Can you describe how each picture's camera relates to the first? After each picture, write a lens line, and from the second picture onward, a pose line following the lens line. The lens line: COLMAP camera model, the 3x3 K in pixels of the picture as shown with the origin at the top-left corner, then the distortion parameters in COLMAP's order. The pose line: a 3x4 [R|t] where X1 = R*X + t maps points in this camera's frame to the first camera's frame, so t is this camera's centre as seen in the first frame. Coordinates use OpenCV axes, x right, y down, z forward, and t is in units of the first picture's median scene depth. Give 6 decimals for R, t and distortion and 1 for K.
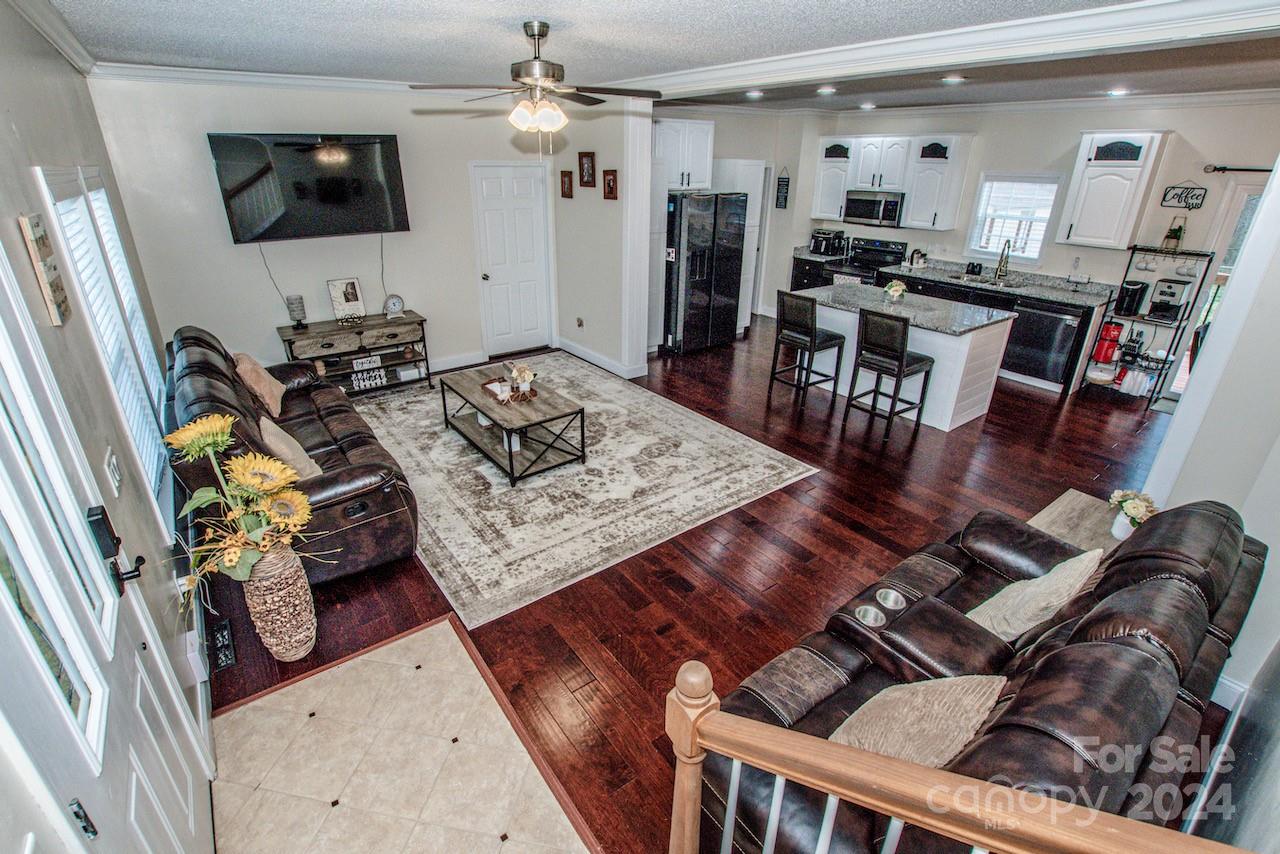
lens RADIAL K [[576.6, 0, 623.6], [0, 576.6, 414.0], [0, 0, 1]] dist [-0.035958, 0.005076]
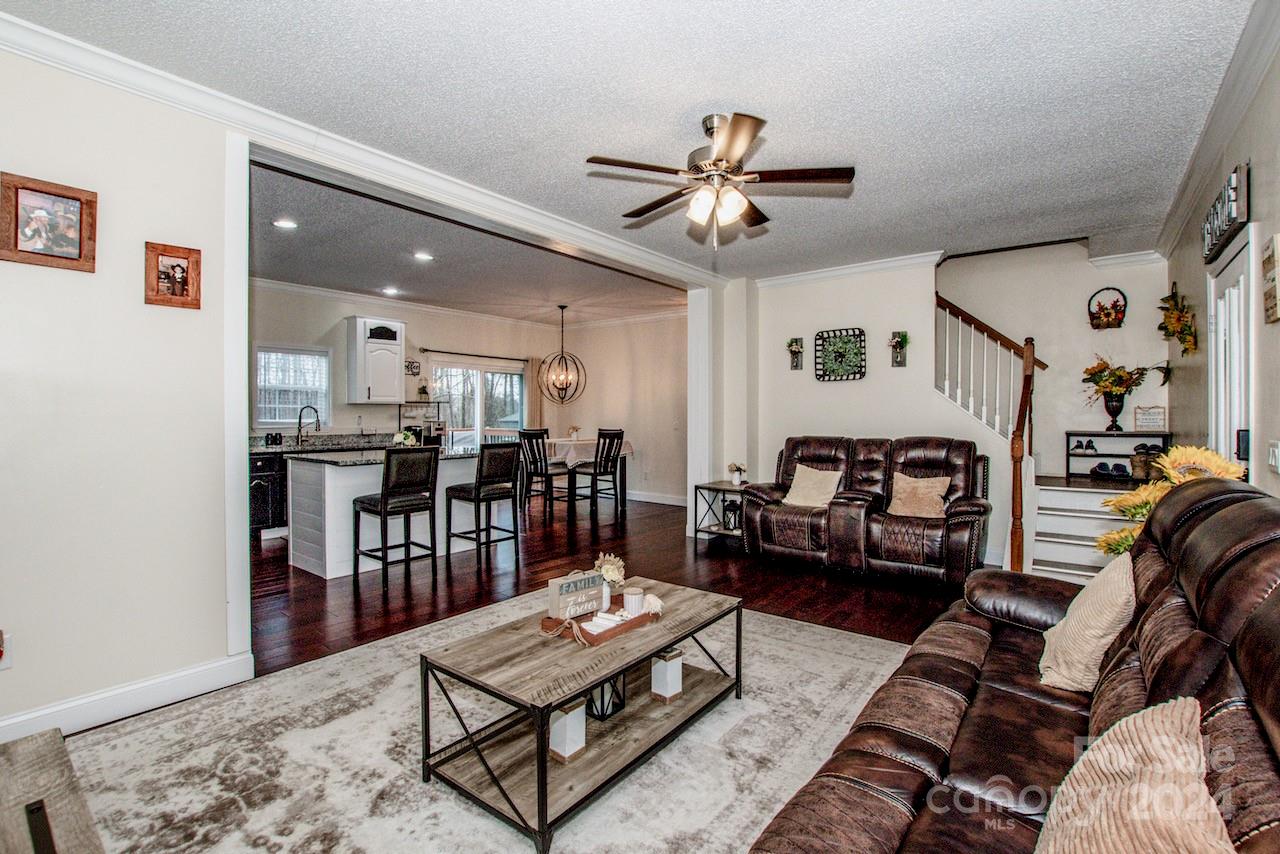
lens RADIAL K [[590.1, 0, 619.7], [0, 590.1, 426.0], [0, 0, 1]] dist [-0.036312, 0.000169]
pose [[-0.232084, -0.026363, 0.972338, -0.589163], [0.383190, 0.916318, 0.116306, -0.213709], [-0.894037, 0.399583, -0.202561, 0.857964]]
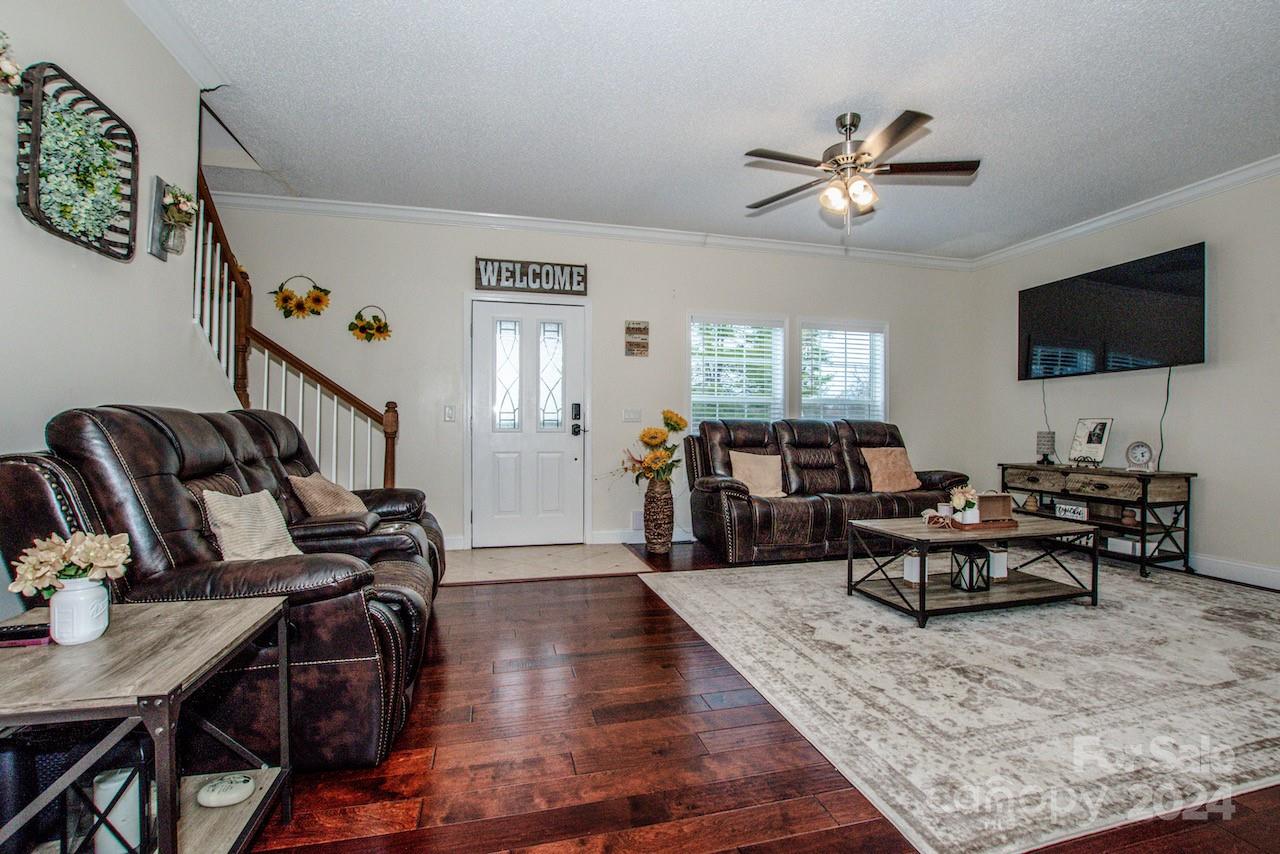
lens RADIAL K [[566.2, 0, 640.0], [0, 566.2, 427.0], [0, 0, 1]] dist [-0.032596, 0.000300]
pose [[-0.368058, -0.011005, -0.929738, 0.542944], [-0.375215, 0.916655, 0.137687, -0.079196], [0.850733, 0.399529, -0.341511, 0.697164]]
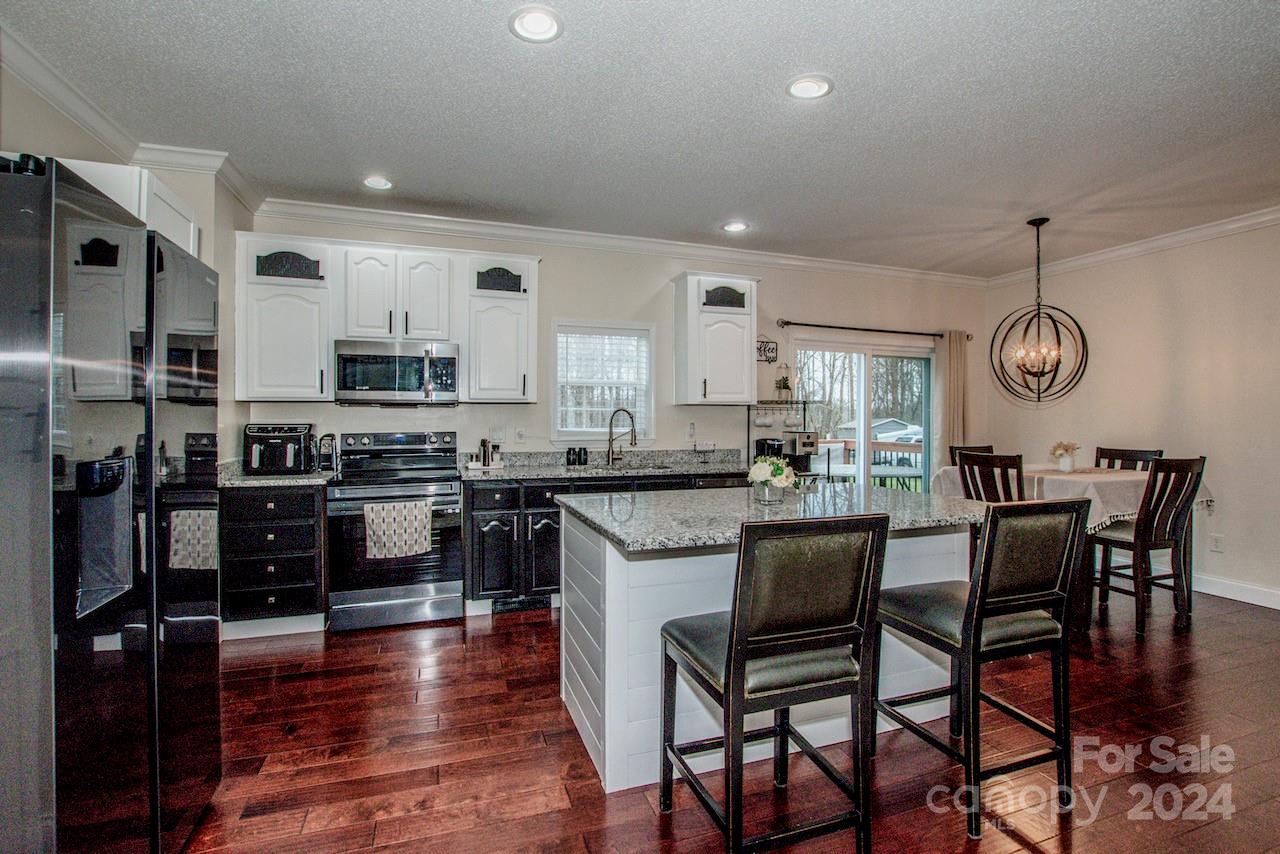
lens RADIAL K [[573.4, 0, 643.4], [0, 573.4, 421.0], [0, 0, 1]] dist [-0.036266, 0.006668]
pose [[0.279472, -0.008807, 0.960114, -0.002350], [0.383628, 0.917698, -0.103249, -0.248616], [-0.880185, 0.397181, 0.259849, 0.946591]]
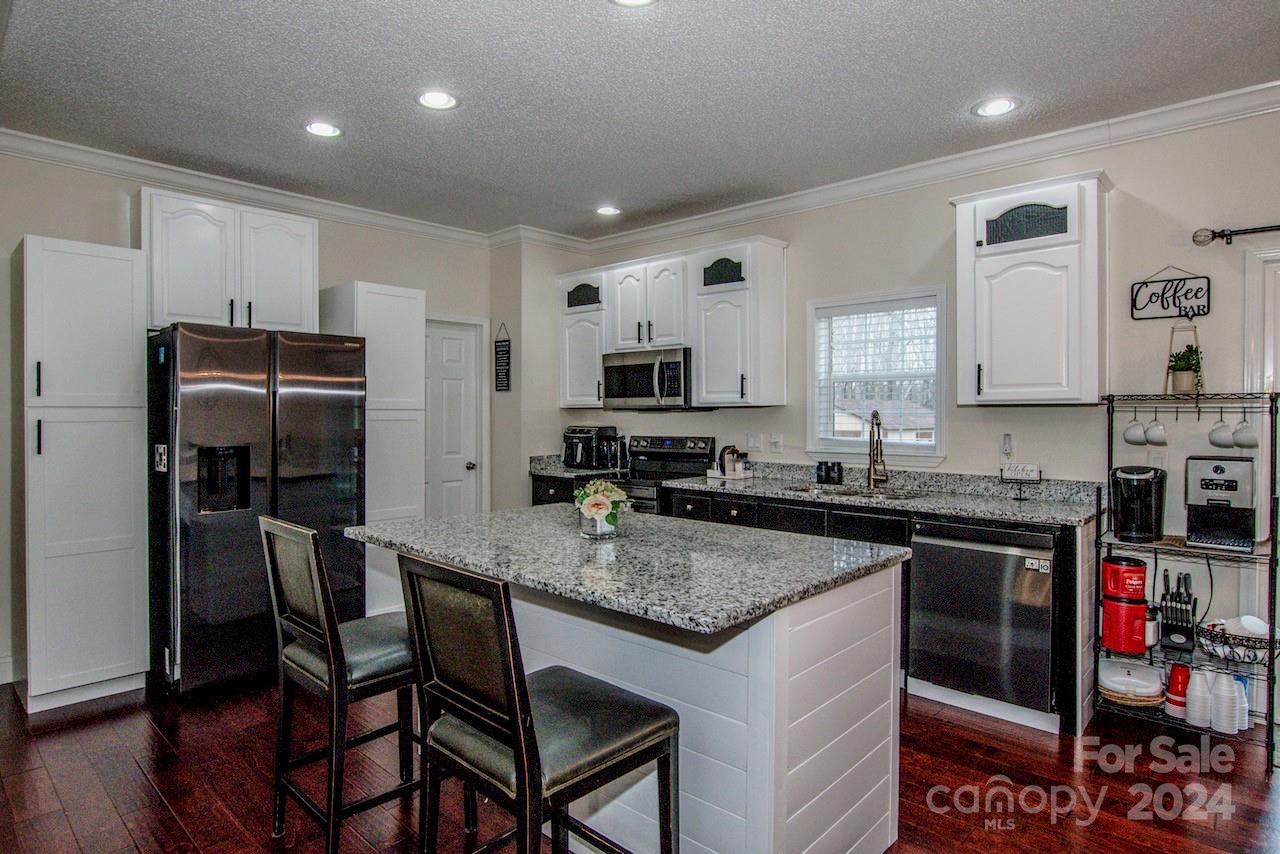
lens RADIAL K [[708.3, 0, 635.4], [0, 708.3, 420.9], [0, 0, 1]] dist [-0.017201, 0.000419]
pose [[0.980026, -0.006835, 0.198751, 0.401994], [0.083315, 0.921587, -0.379126, -0.088150], [-0.180575, 0.388113, 0.903748, 0.547740]]
